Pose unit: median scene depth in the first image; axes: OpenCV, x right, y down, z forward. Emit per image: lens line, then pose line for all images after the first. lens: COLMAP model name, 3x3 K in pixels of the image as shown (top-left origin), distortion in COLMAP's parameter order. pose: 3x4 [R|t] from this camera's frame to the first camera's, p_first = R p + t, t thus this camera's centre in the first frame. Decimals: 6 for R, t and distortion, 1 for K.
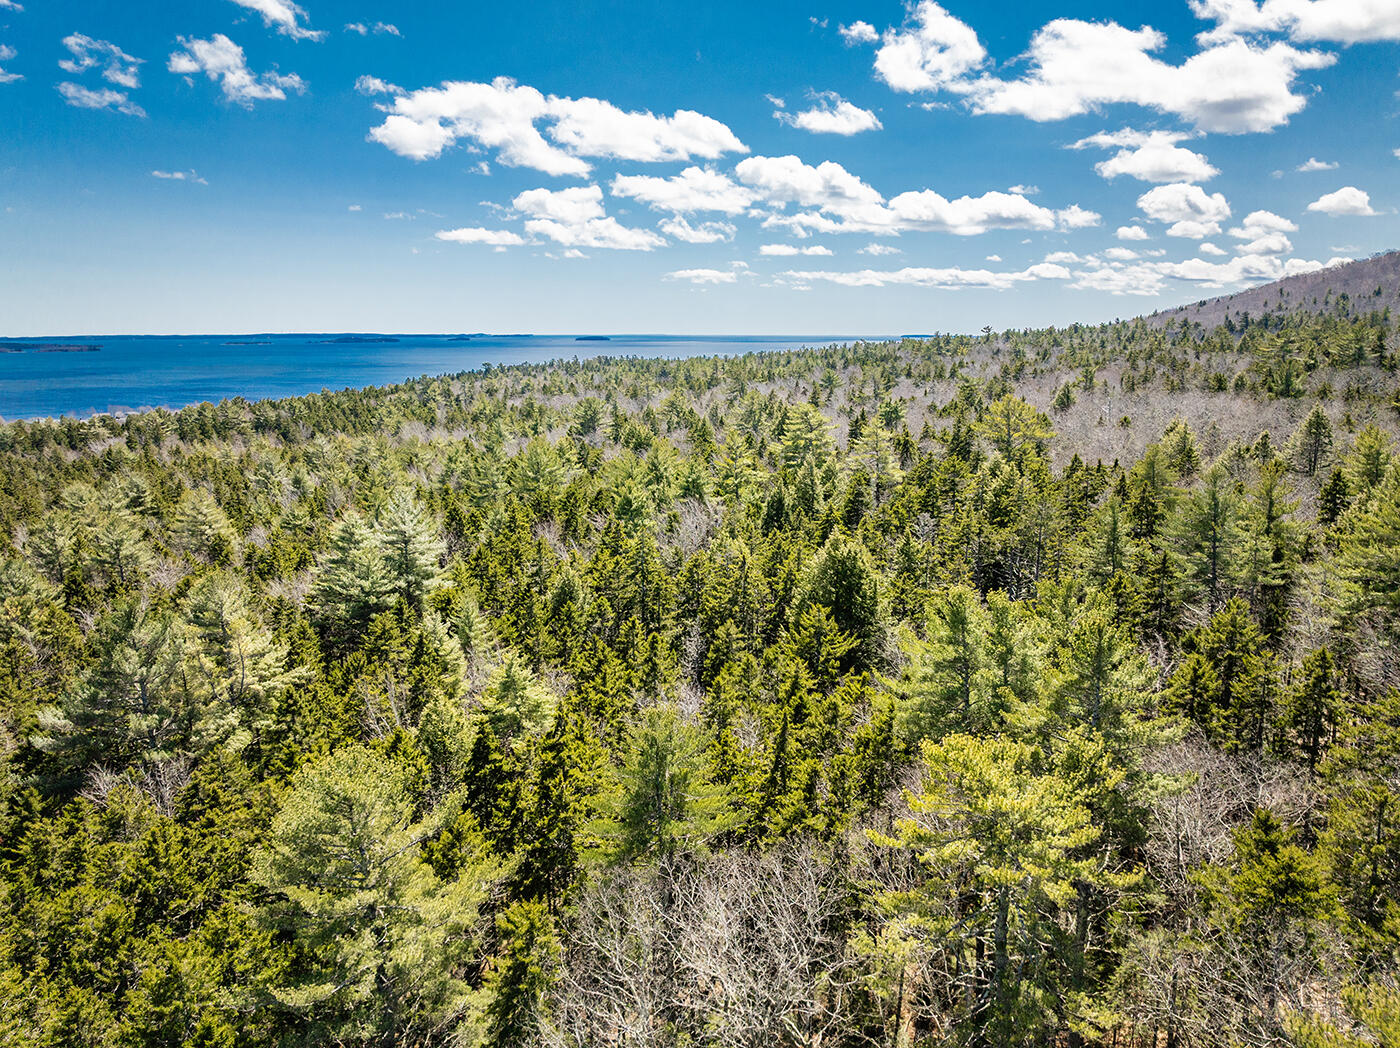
lens RADIAL K [[994.9, 0, 700.0], [0, 994.9, 524.0], [0, 0, 1]] dist [-0.038895, -0.001264]
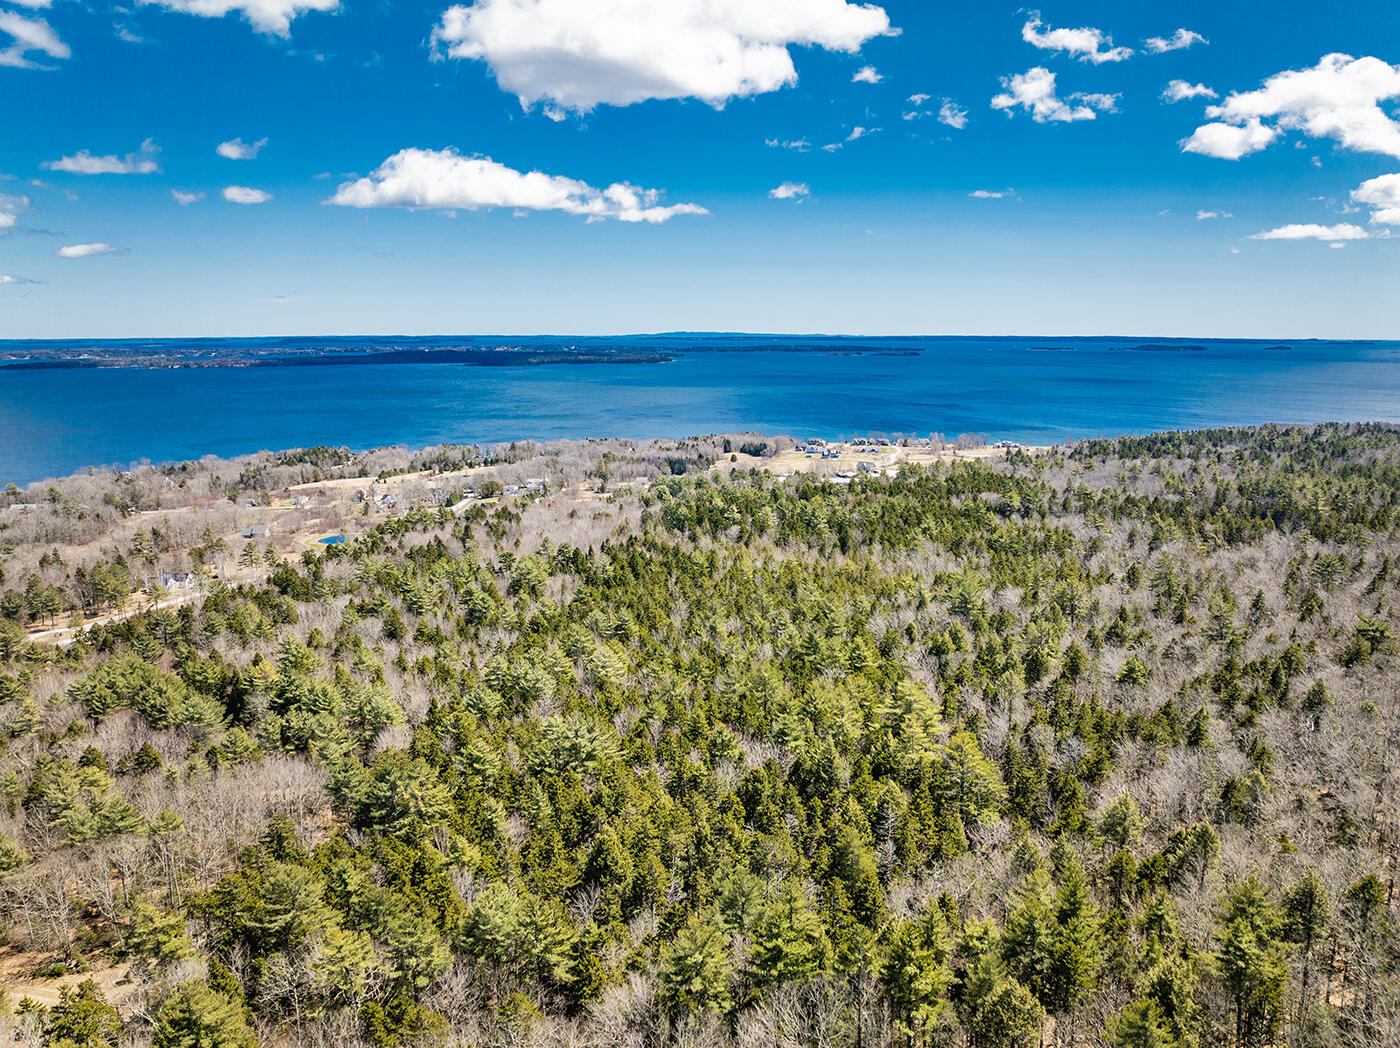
lens RADIAL K [[988.5, 0, 700.0], [0, 988.5, 524.0], [0, 0, 1]] dist [-0.032036, -0.000851]
pose [[0.718626, 0.130465, -0.683049, 1.532623], [-0.131875, 0.989987, 0.050347, -0.707704], [0.682778, 0.053896, 0.728635, -0.333980]]
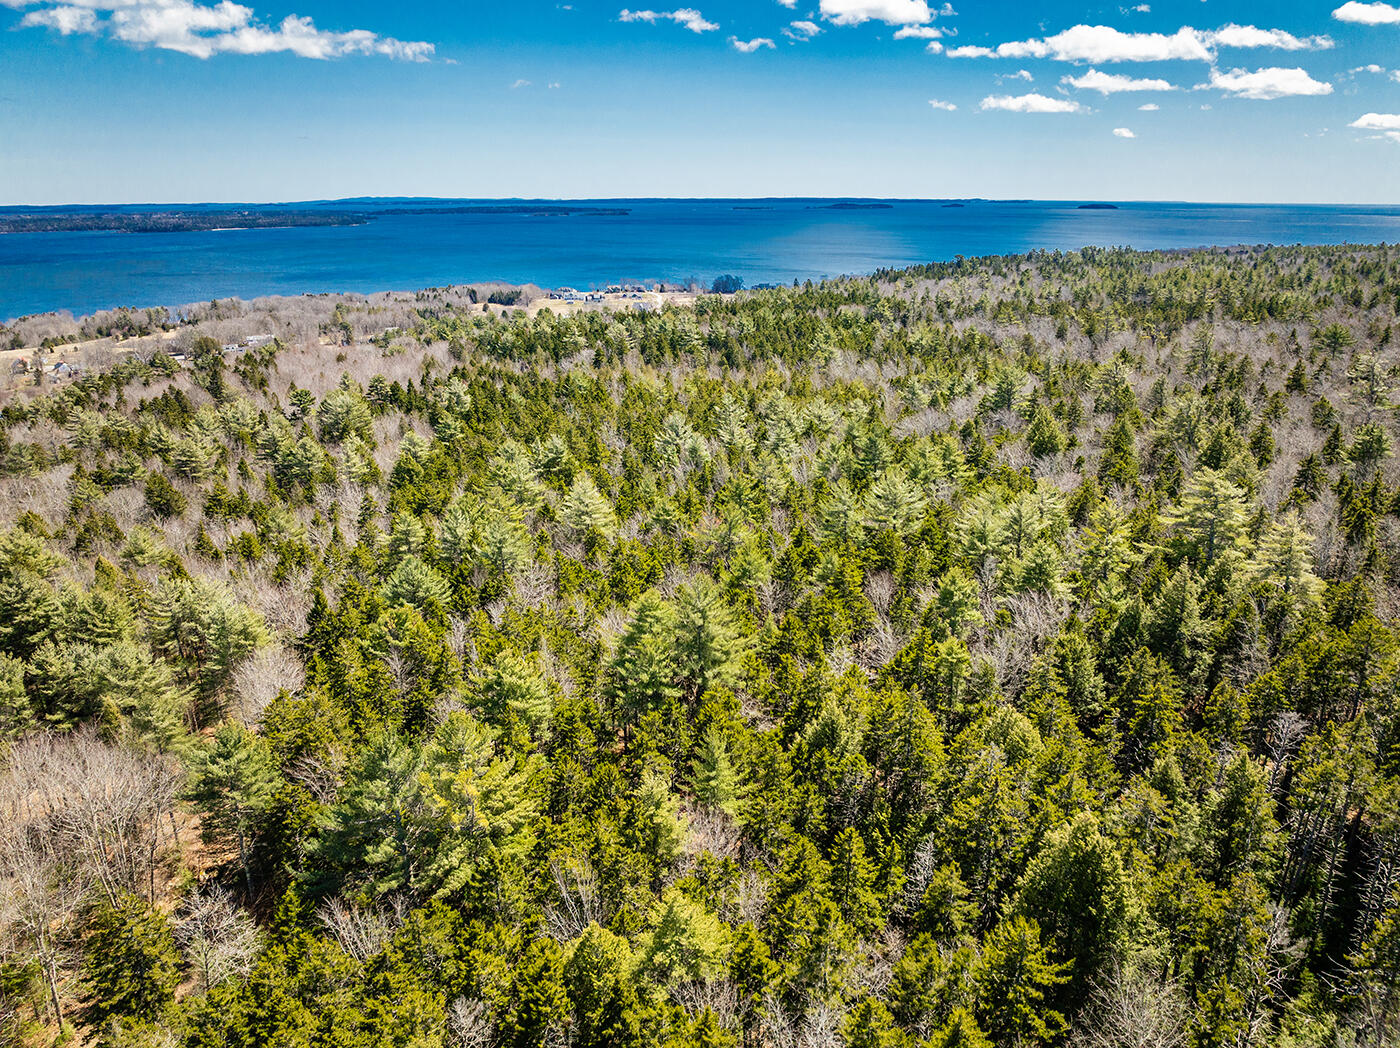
lens RADIAL K [[988.5, 0, 700.0], [0, 988.5, 524.0], [0, 0, 1]] dist [-0.032036, -0.000851]
pose [[0.888669, 0.141626, -0.436131, 0.171382], [-0.084079, 0.985310, 0.148641, -0.316600], [0.450776, -0.095423, 0.887522, 0.170073]]
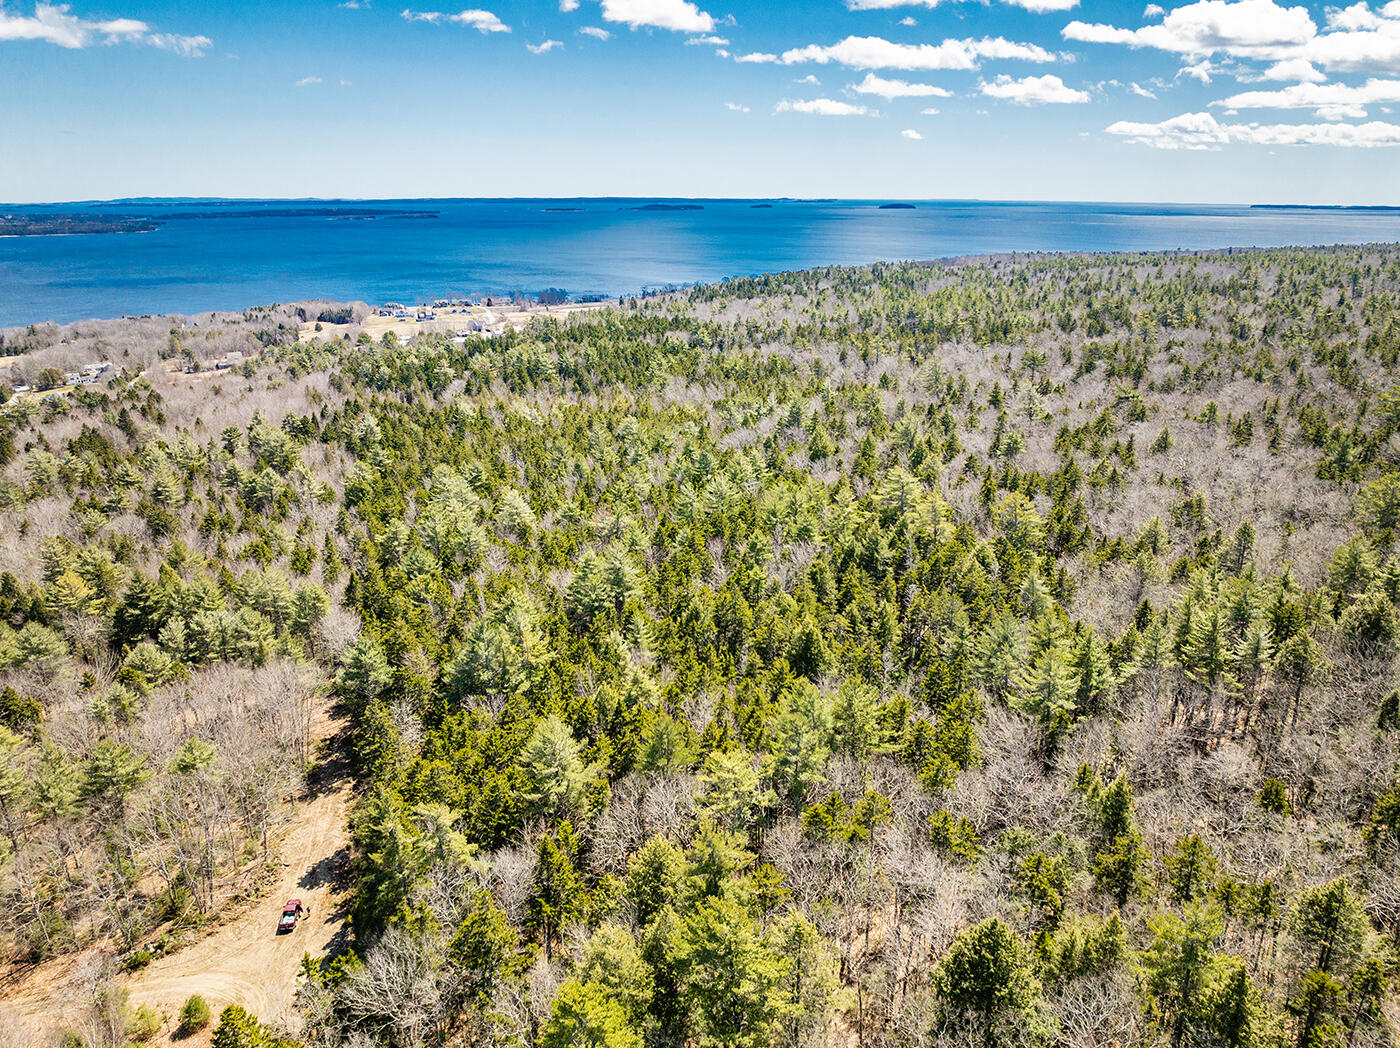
lens RADIAL K [[994.9, 0, 700.0], [0, 994.9, 524.0], [0, 0, 1]] dist [-0.038895, -0.001264]
pose [[0.956640, 0.091469, -0.276539, 0.457630], [-0.055578, 0.989292, 0.134956, -0.428198], [0.285922, -0.113735, 0.951479, -0.900449]]
